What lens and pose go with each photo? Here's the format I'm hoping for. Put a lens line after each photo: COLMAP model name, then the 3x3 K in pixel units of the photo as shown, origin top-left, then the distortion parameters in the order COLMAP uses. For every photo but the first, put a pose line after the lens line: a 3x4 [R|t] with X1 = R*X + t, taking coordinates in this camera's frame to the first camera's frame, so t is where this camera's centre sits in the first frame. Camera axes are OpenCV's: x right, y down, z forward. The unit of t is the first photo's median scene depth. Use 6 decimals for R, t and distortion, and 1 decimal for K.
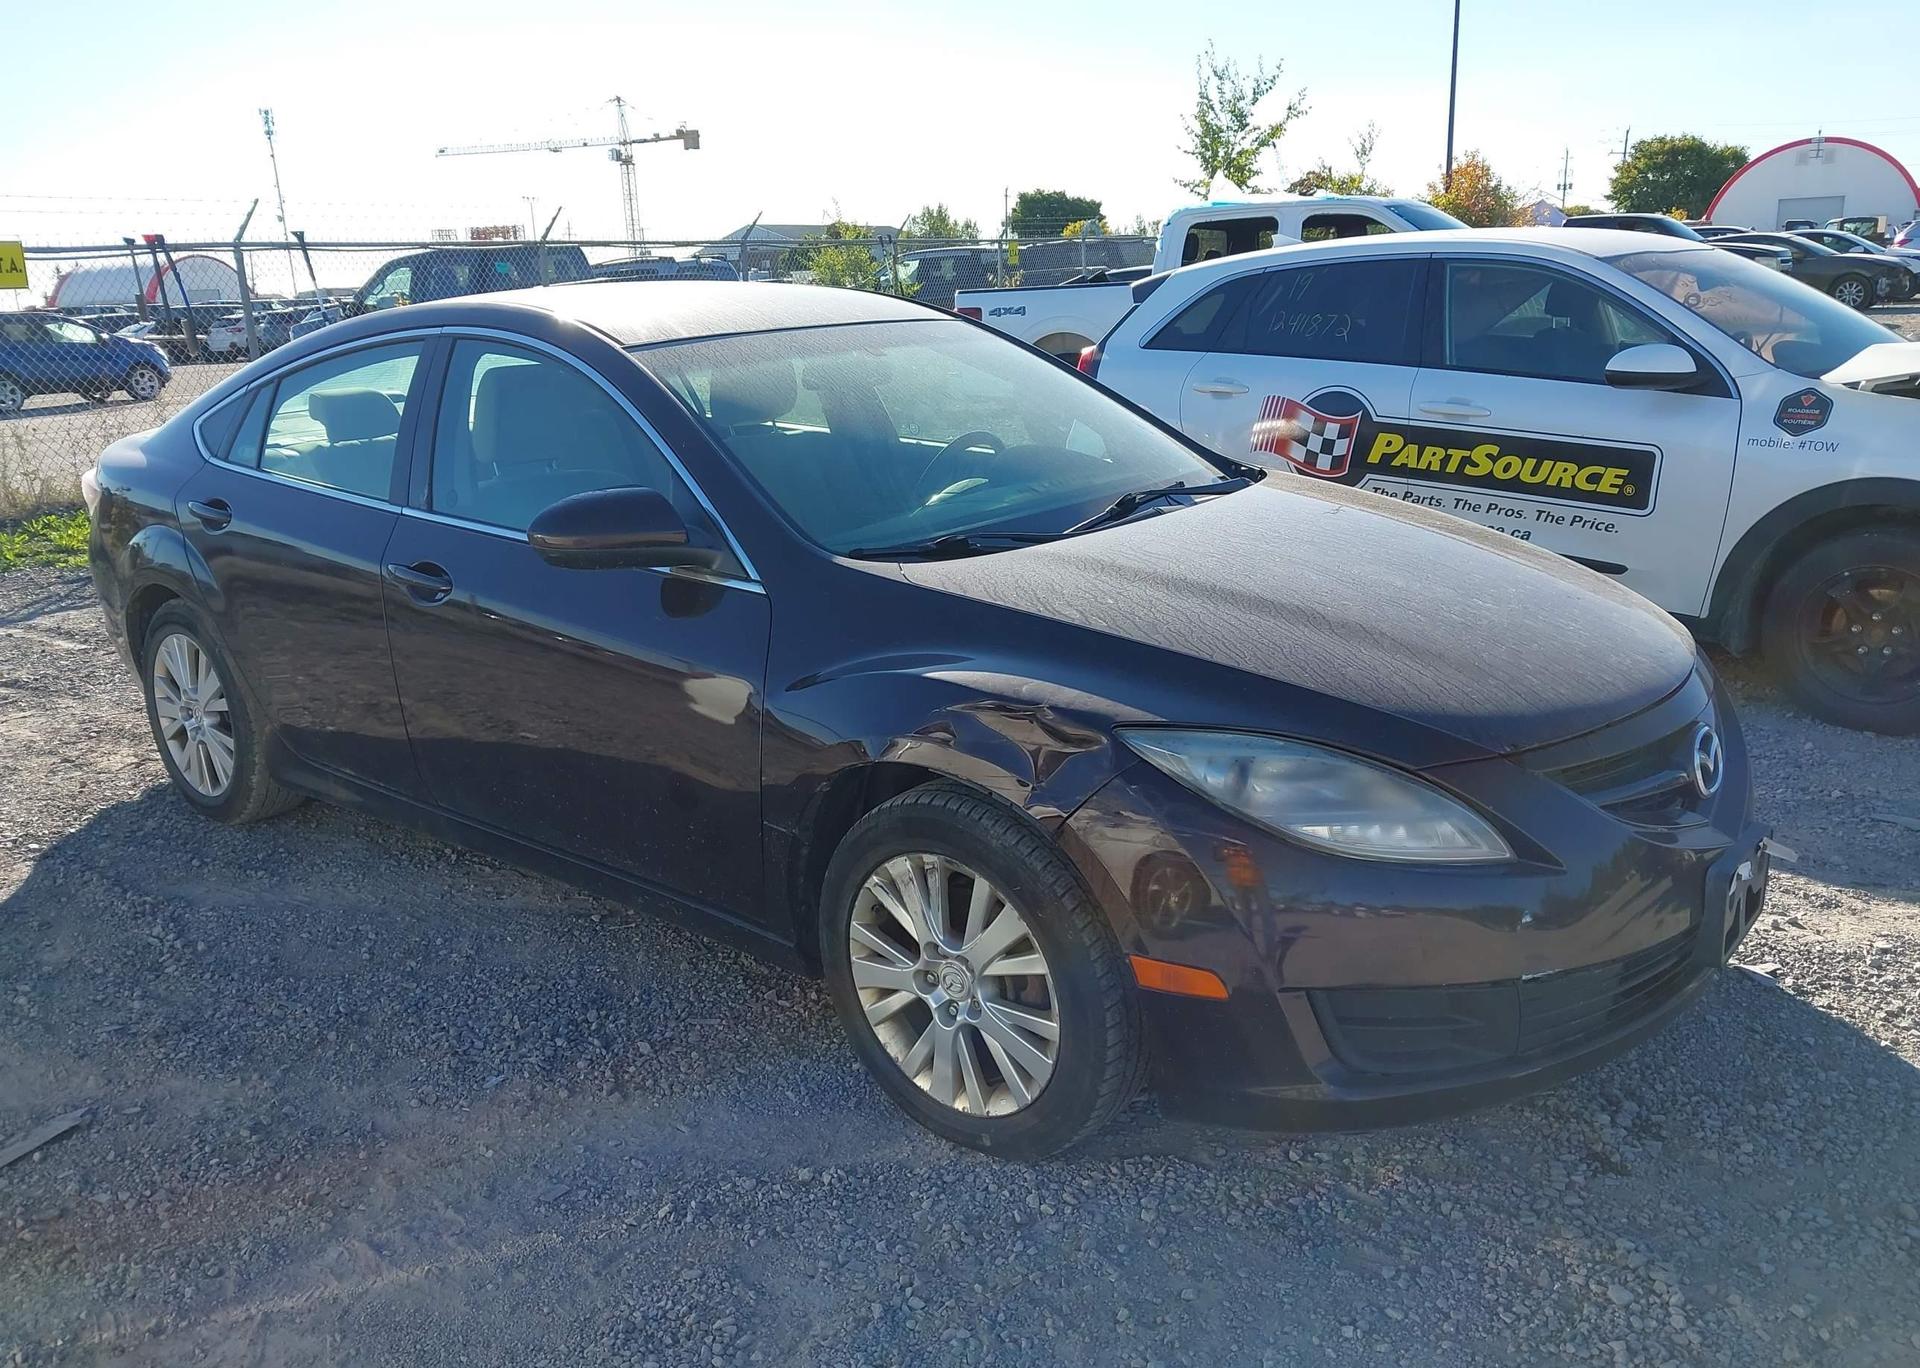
lens RADIAL K [[1522.7, 0, 950.3], [0, 1522.7, 690.6], [0, 0, 1]] dist [0.006392, -0.008490]
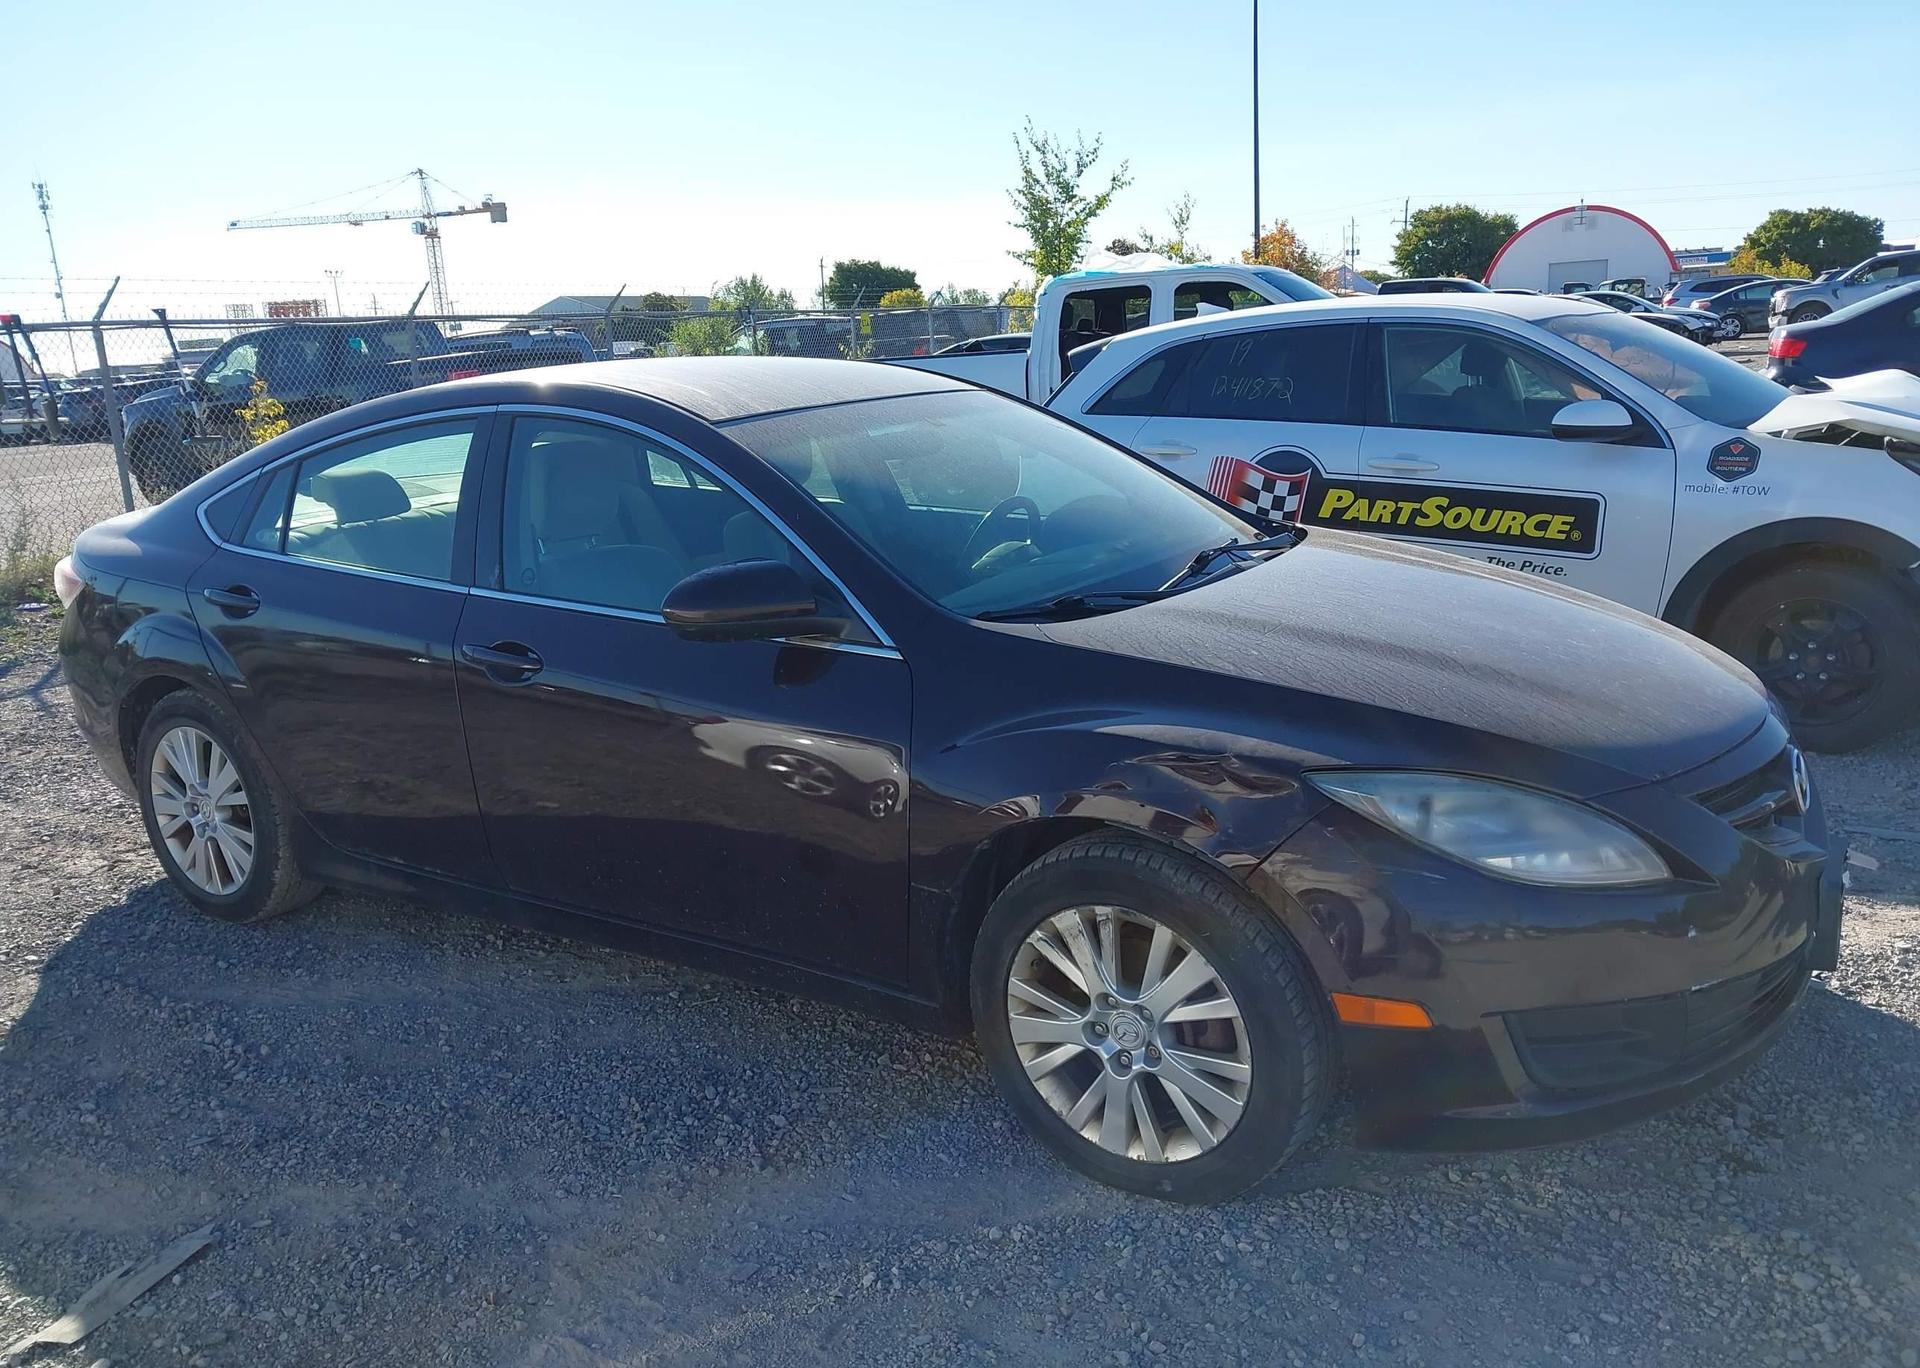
lens RADIAL K [[1522.7, 0, 950.3], [0, 1522.7, 690.6], [0, 0, 1]] dist [0.006392, -0.008490]
pose [[0.992865, -0.039418, 0.112540, -0.171851], [0.044099, 0.998250, -0.039407, -0.001022], [-0.110790, 0.044088, 0.992865, -0.008864]]
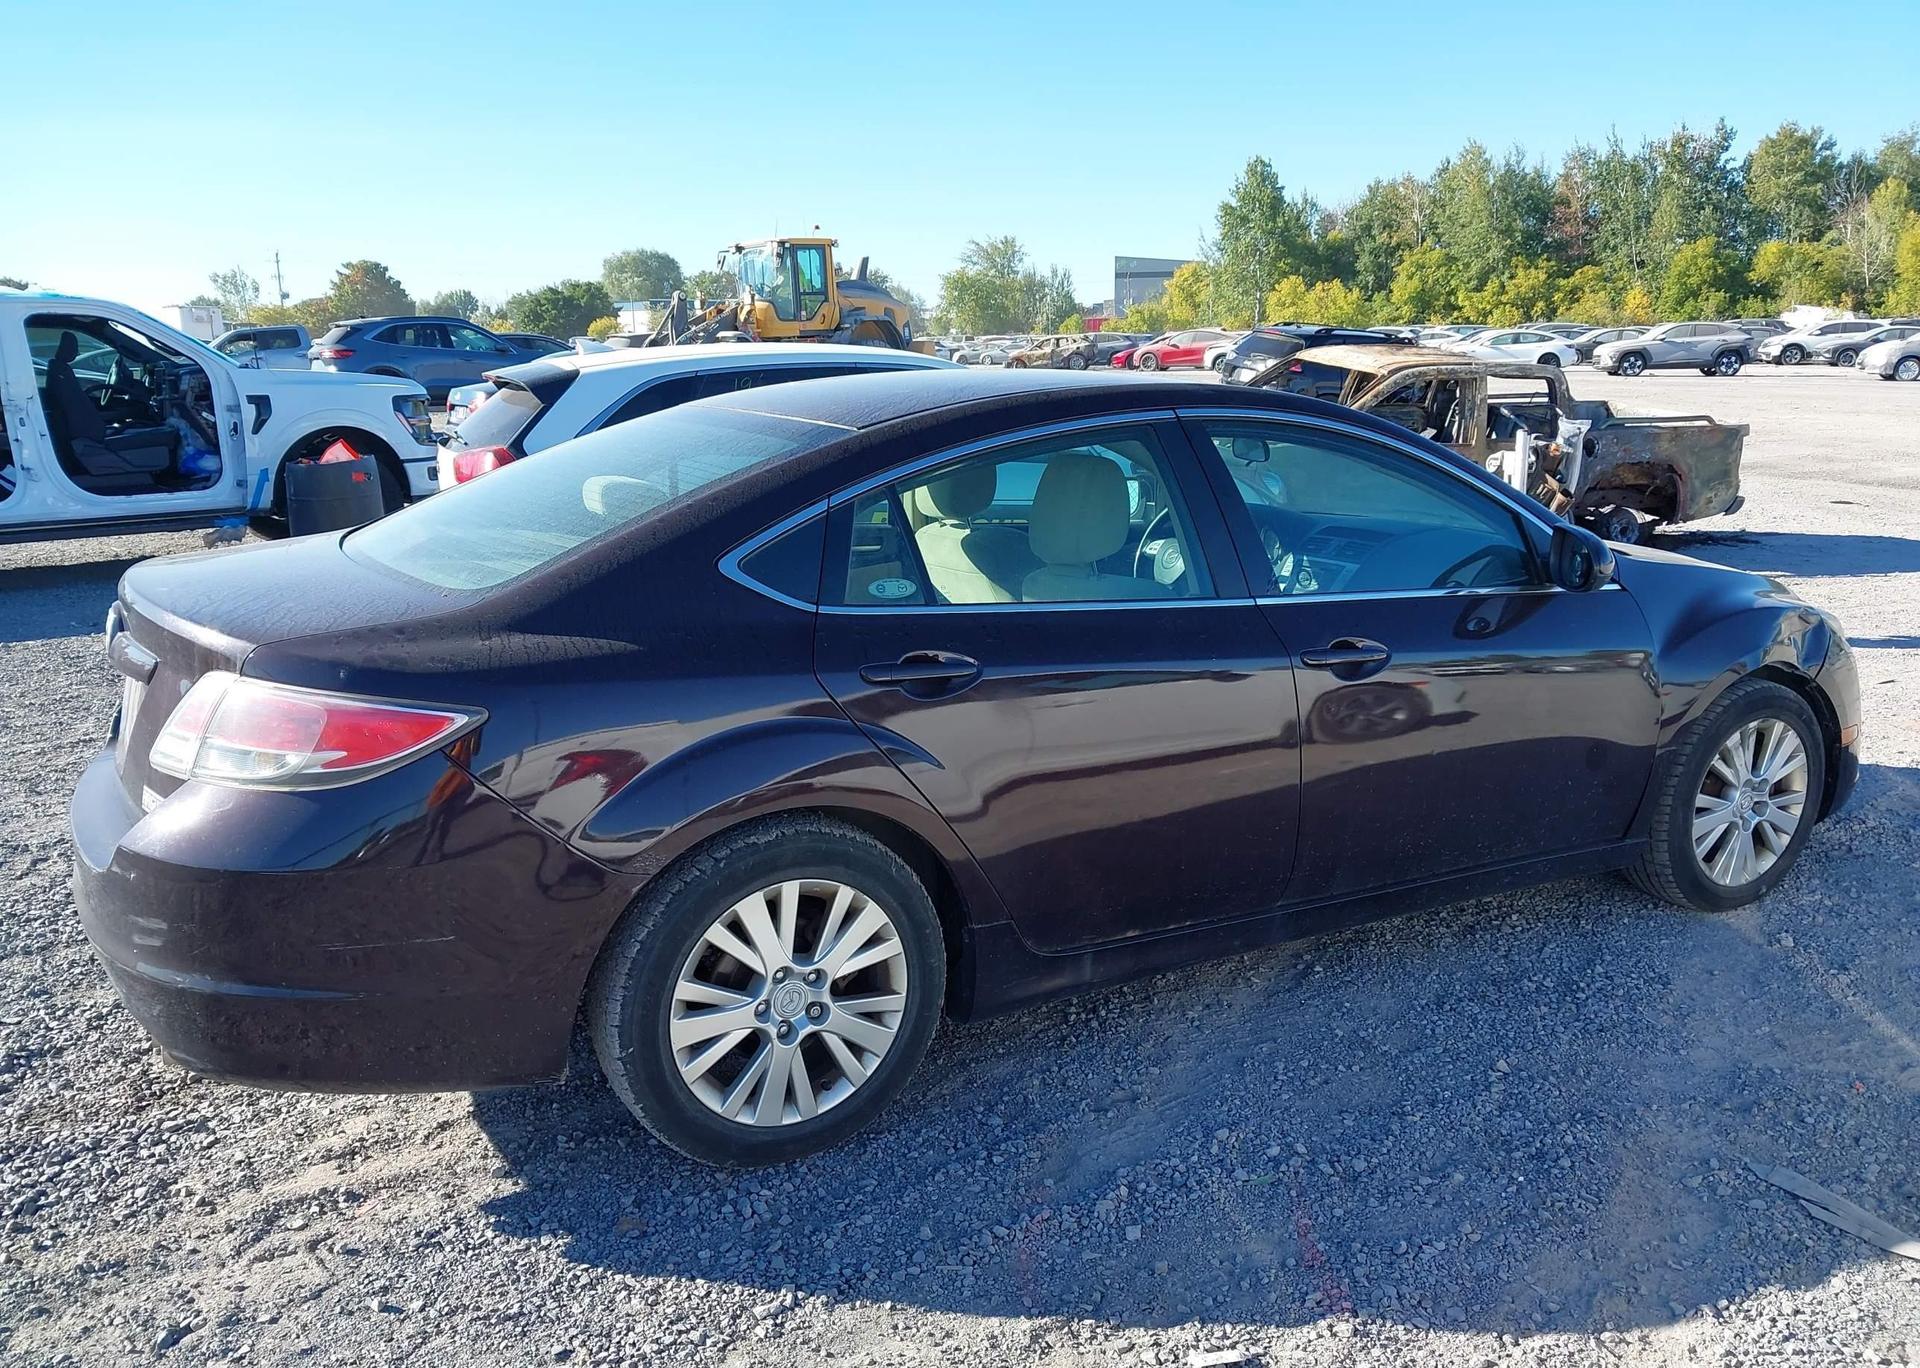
lens RADIAL K [[1489.6, 0, 954.0], [0, 1489.6, 687.7], [0, 0, 1]] dist [0.005999, -0.011268]
pose [[0.371243, -0.167133, 0.913370, -1.352106], [0.234600, 0.968637, 0.081892, -0.196415], [-0.898411, 0.183875, 0.398809, 0.858020]]
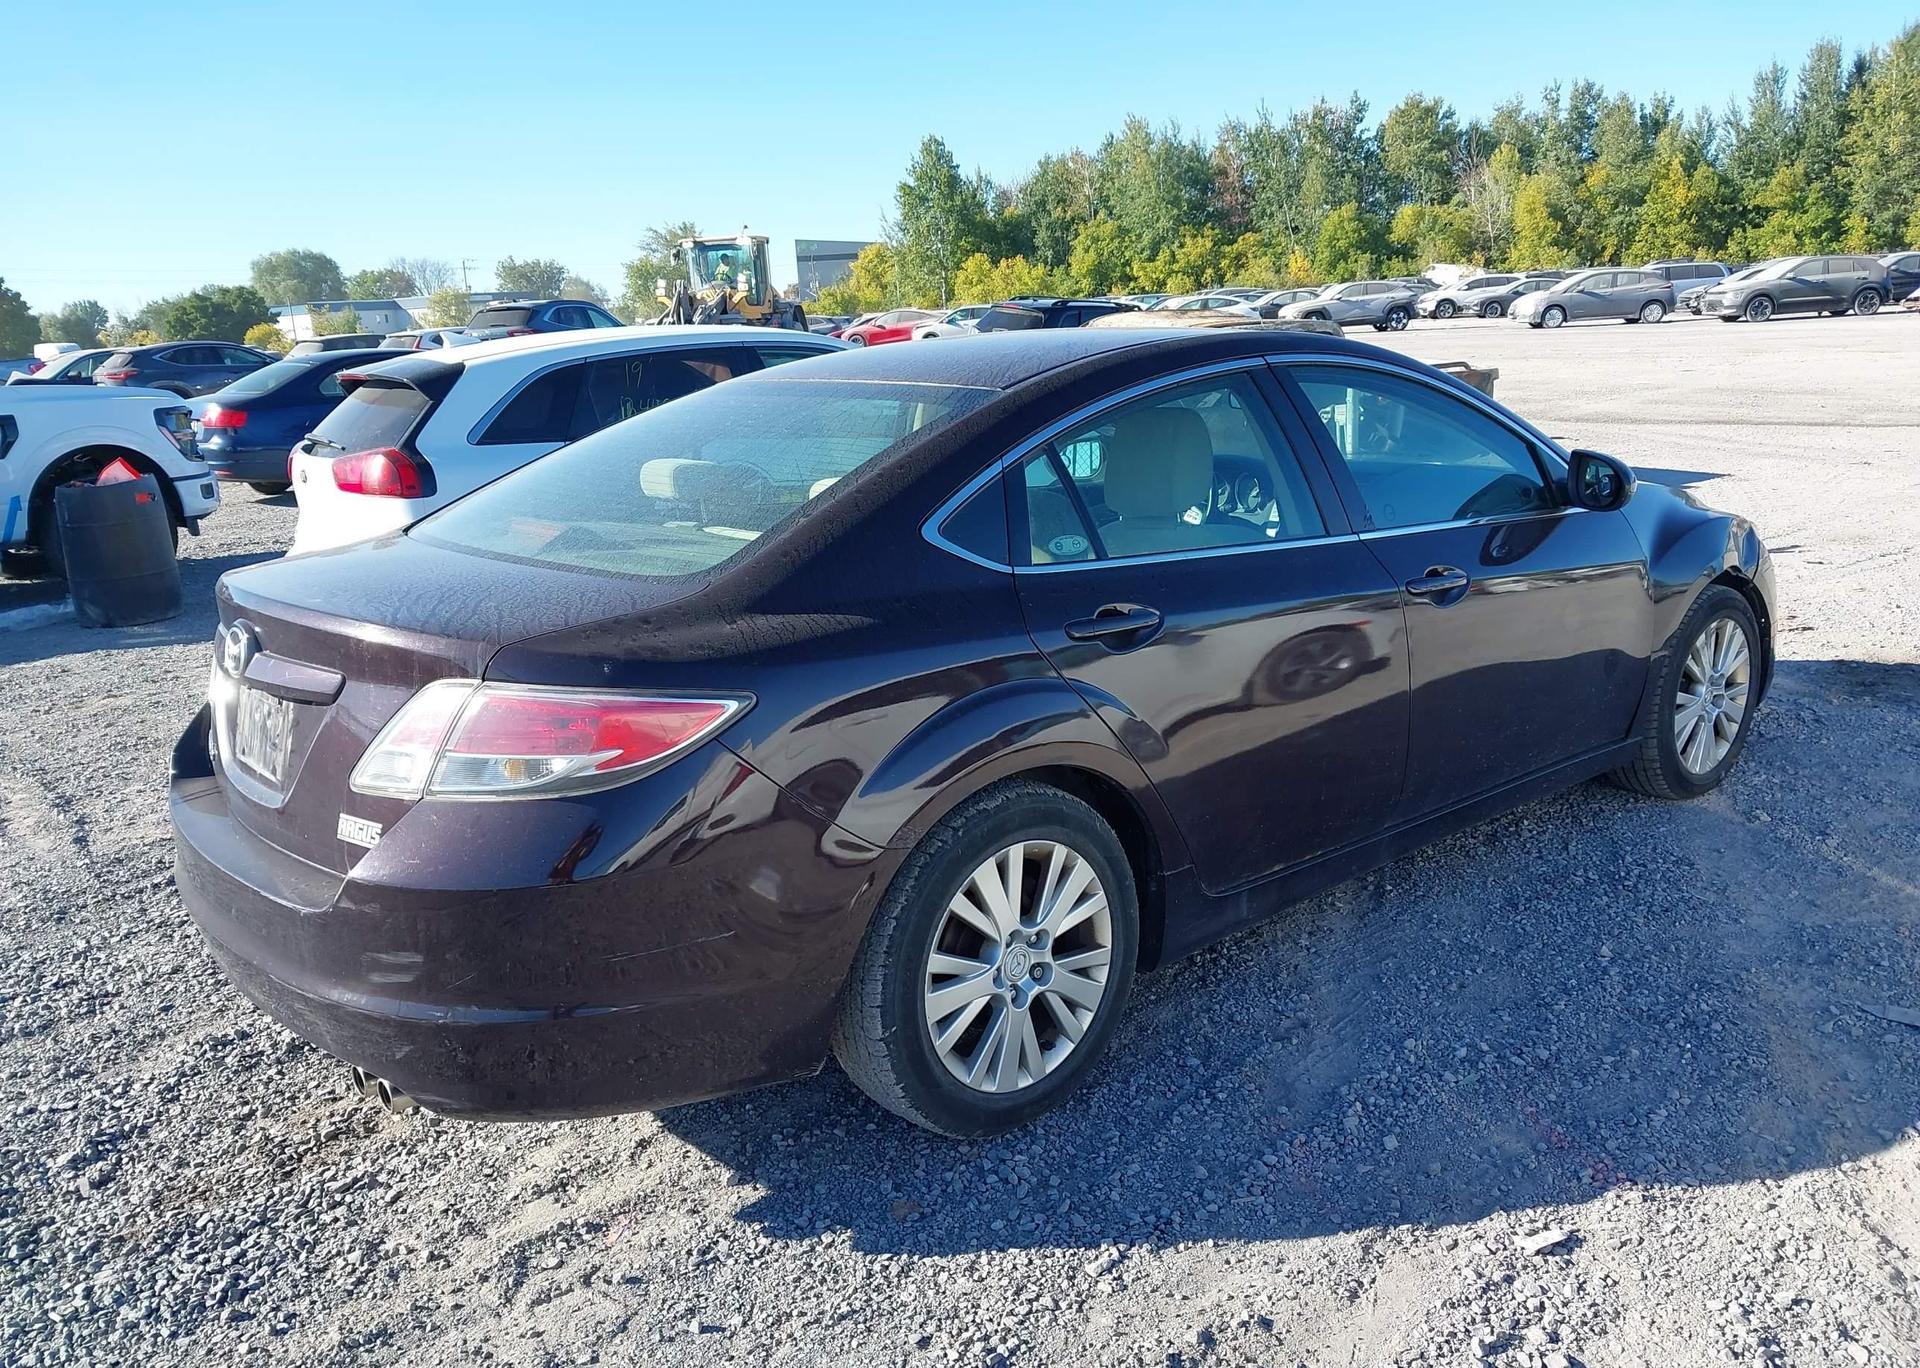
lens RADIAL K [[1497.4, 0, 948.8], [0, 1497.4, 682.5], [0, 0, 1]] dist [-0.004014, -0.002148]
pose [[0.182972, -0.197013, 0.963175, -1.431809], [0.298267, 0.944662, 0.136565, -0.254150], [-0.936781, 0.262296, 0.231609, 1.110354]]
